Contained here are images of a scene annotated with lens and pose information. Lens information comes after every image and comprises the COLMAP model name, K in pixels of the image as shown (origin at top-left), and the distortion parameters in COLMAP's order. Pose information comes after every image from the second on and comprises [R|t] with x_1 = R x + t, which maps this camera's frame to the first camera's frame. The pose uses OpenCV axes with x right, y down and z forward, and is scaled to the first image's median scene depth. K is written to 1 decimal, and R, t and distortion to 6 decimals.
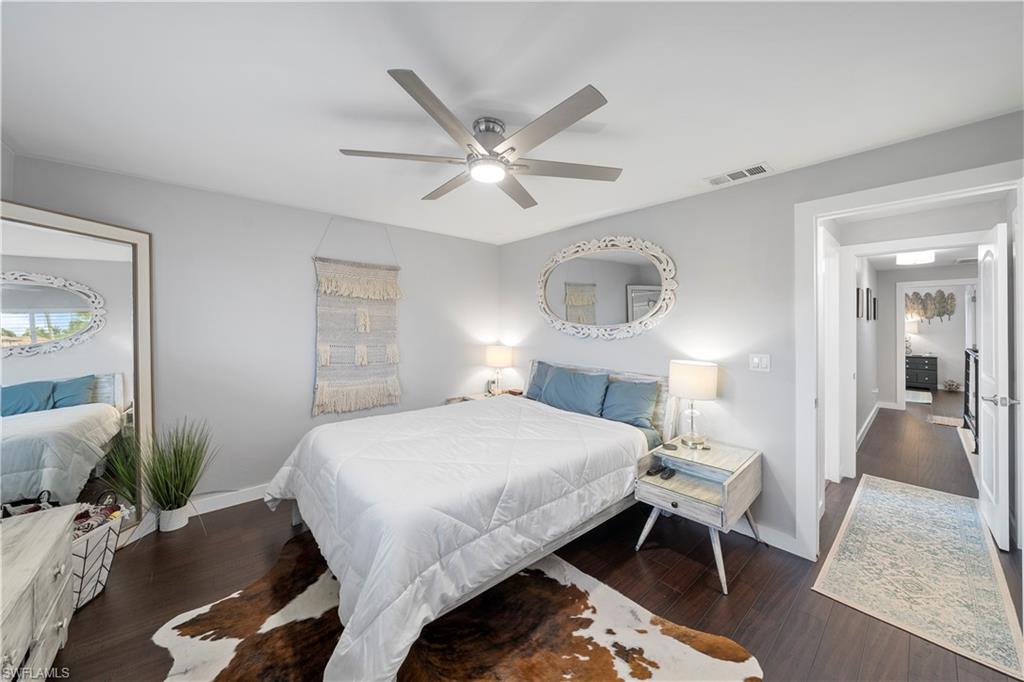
lens RADIAL K [[362.0, 0, 509.7], [0, 362.0, 321.9], [0, 0, 1]] dist [0.000162, 0.000068]
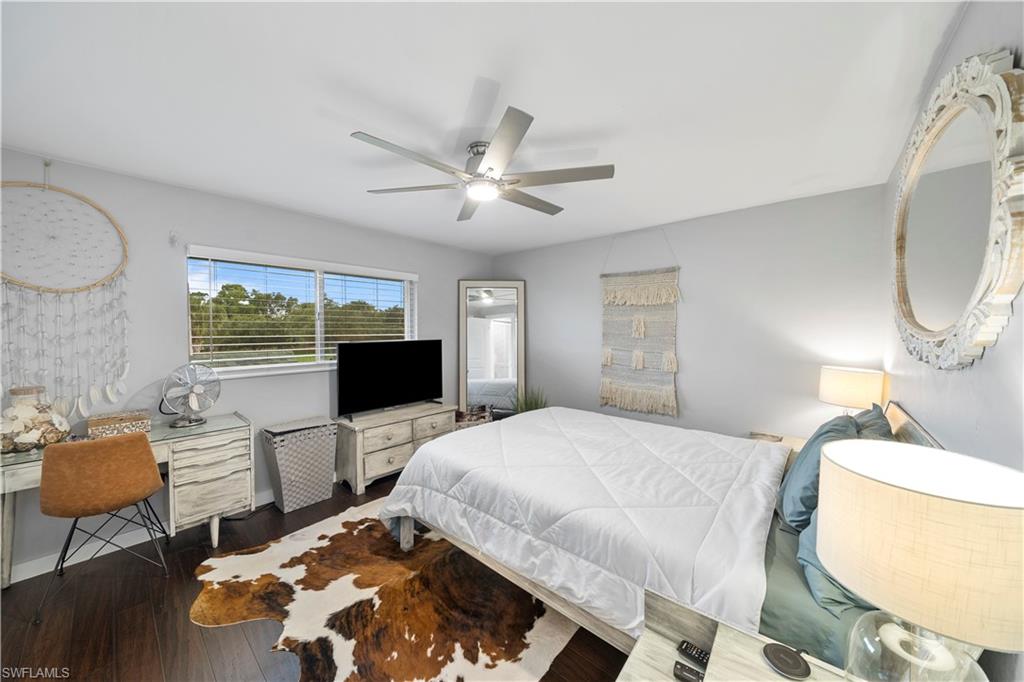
lens RADIAL K [[354.0, 0, 512.0], [0, 354.0, 341.0], [0, 0, 1]] dist [0.009176, 0.000015]
pose [[0.144143, 0.030689, -0.989081, 0.651515], [0.004610, 0.999487, 0.031684, 0.003882], [0.989546, -0.009126, 0.143927, 0.583991]]
